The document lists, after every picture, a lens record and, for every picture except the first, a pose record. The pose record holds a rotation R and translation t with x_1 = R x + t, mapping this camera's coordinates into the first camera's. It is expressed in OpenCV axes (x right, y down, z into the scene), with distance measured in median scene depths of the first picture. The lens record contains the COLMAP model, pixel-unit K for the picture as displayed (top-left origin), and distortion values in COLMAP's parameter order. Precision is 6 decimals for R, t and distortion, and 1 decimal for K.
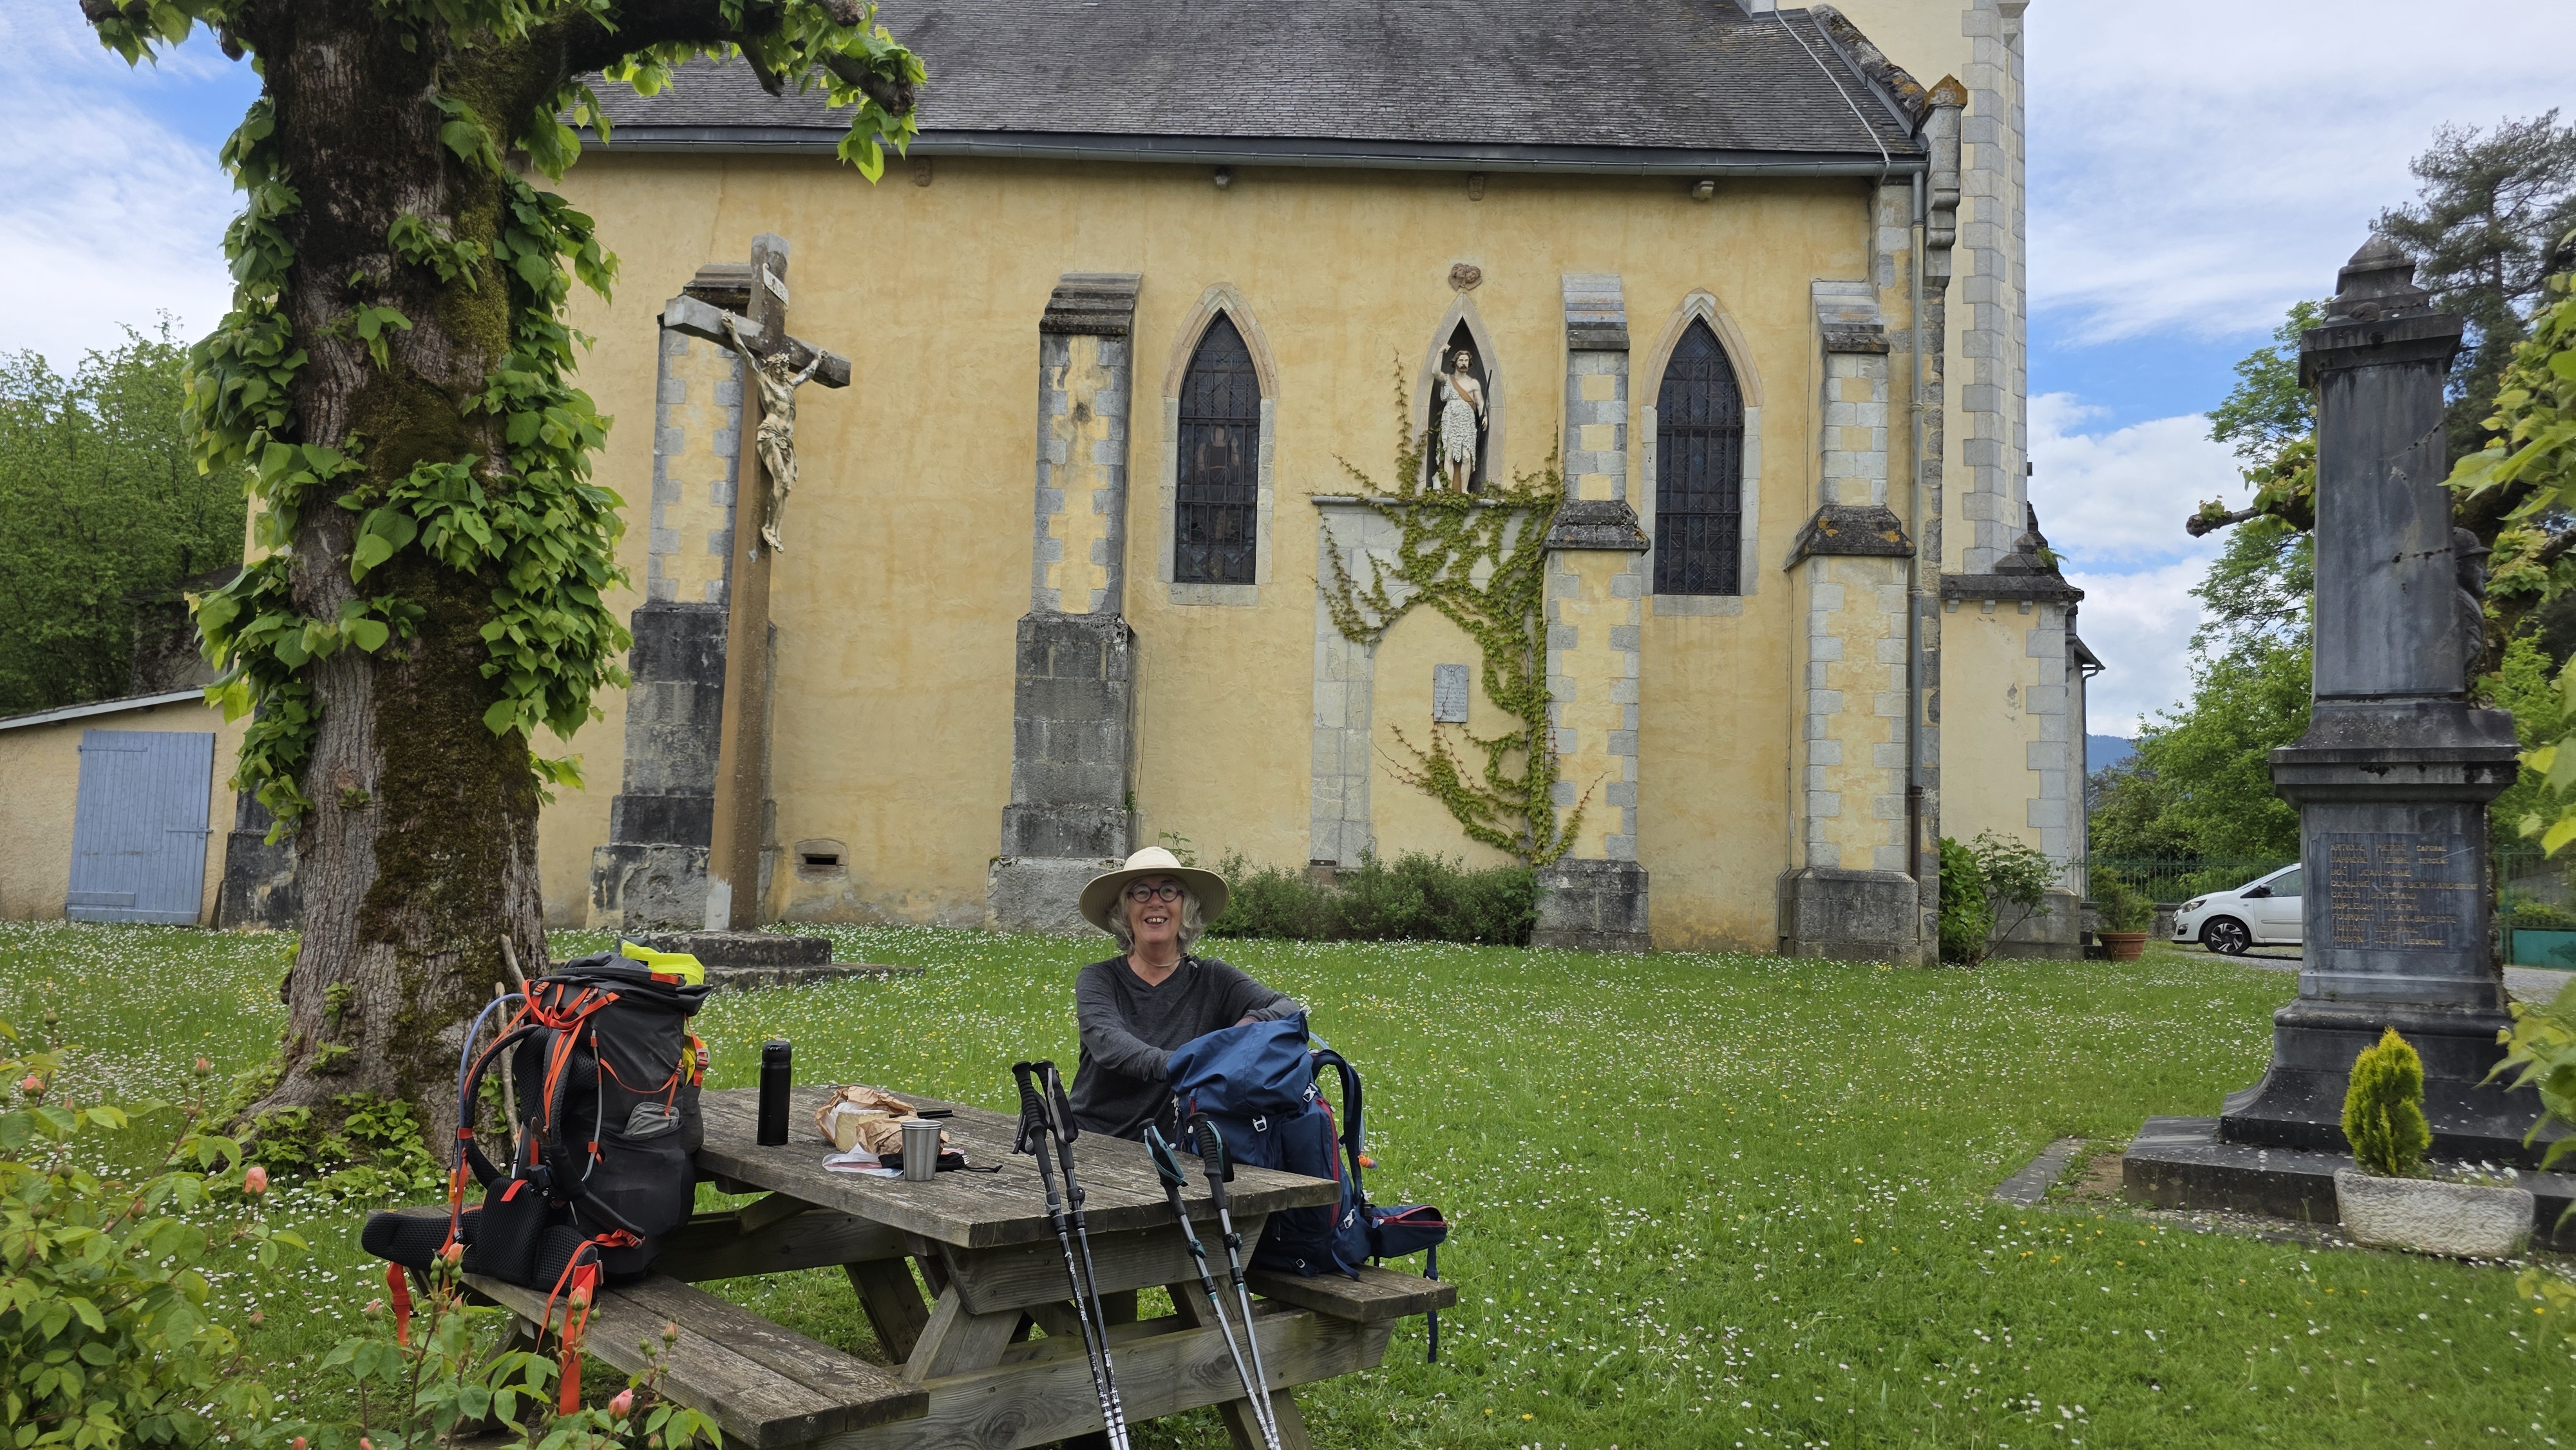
lens RADIAL K [[1668.8, 0, 1288.0], [0, 1668.8, 725.0], [0, 0, 1]] dist [0.139485, -0.191691]
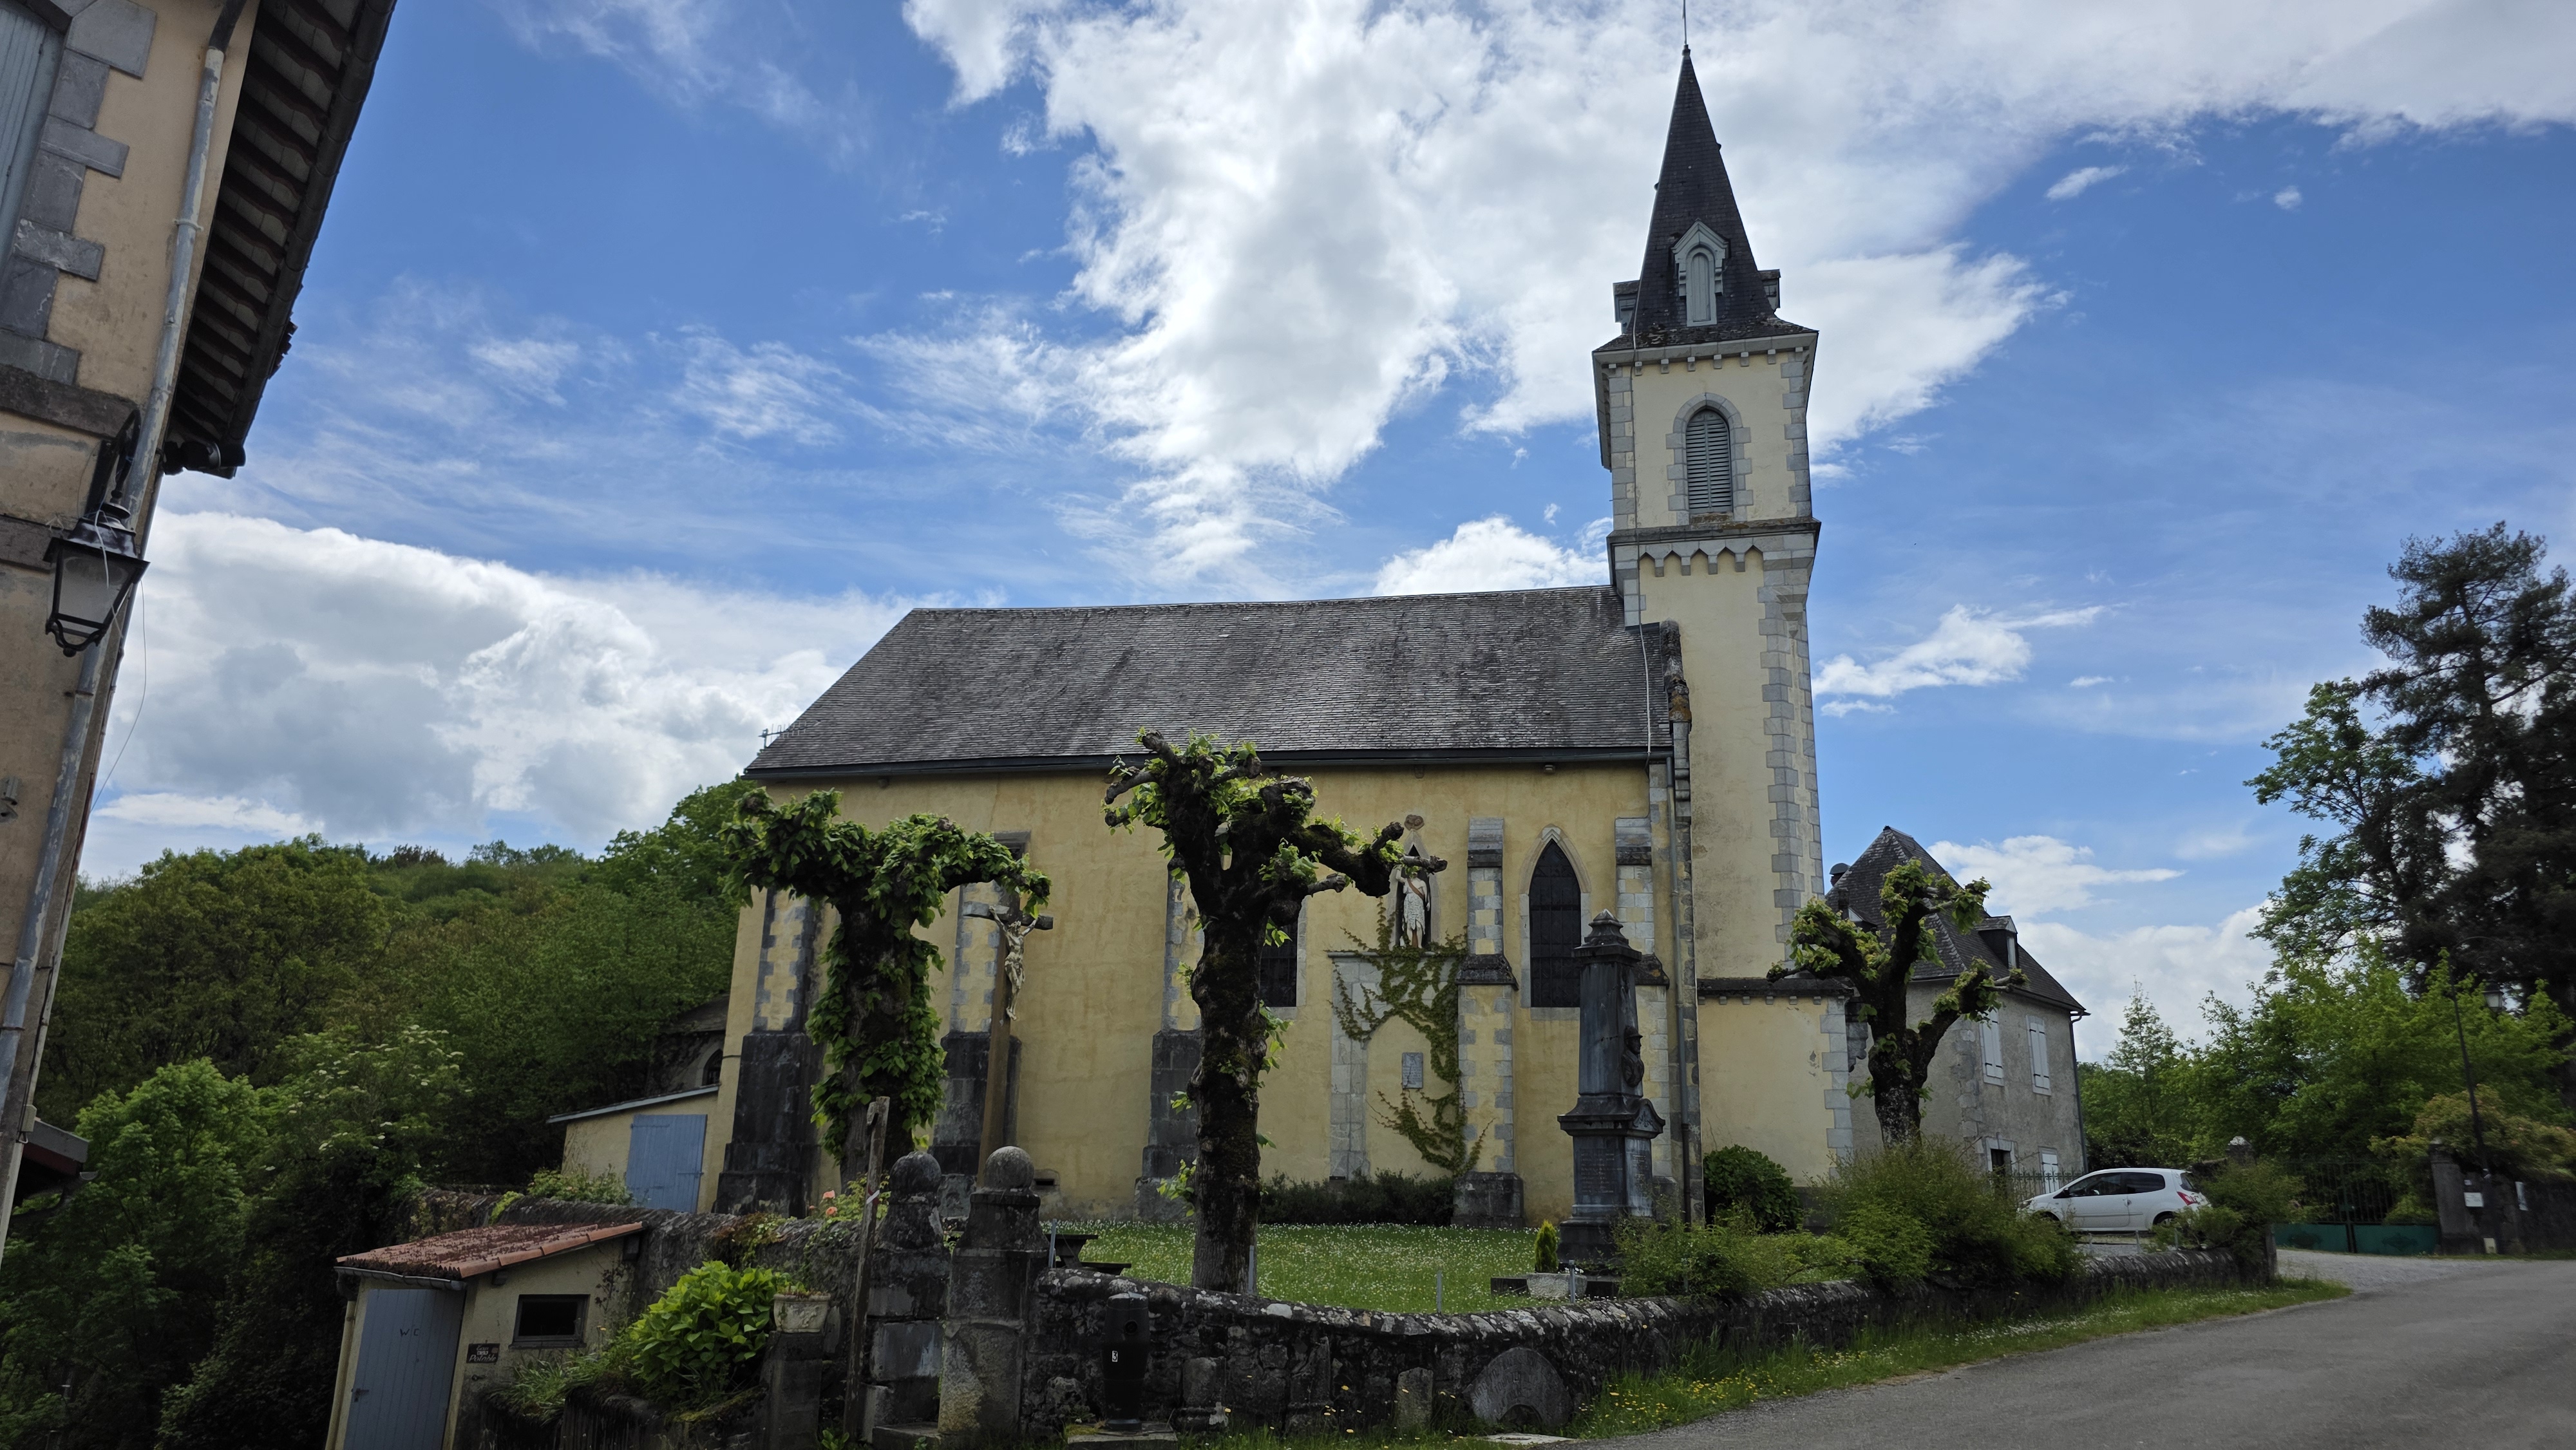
lens RADIAL K [[1727.6, 0, 1377.6], [0, 1727.6, 739.9], [0, 0, 1]] dist [0.150989, -0.217665]
pose [[0.992318, -0.045729, -0.114952, 0.282628], [0.024874, 0.983951, -0.176699, -0.038650], [0.121187, 0.172482, 0.977529, -0.765079]]
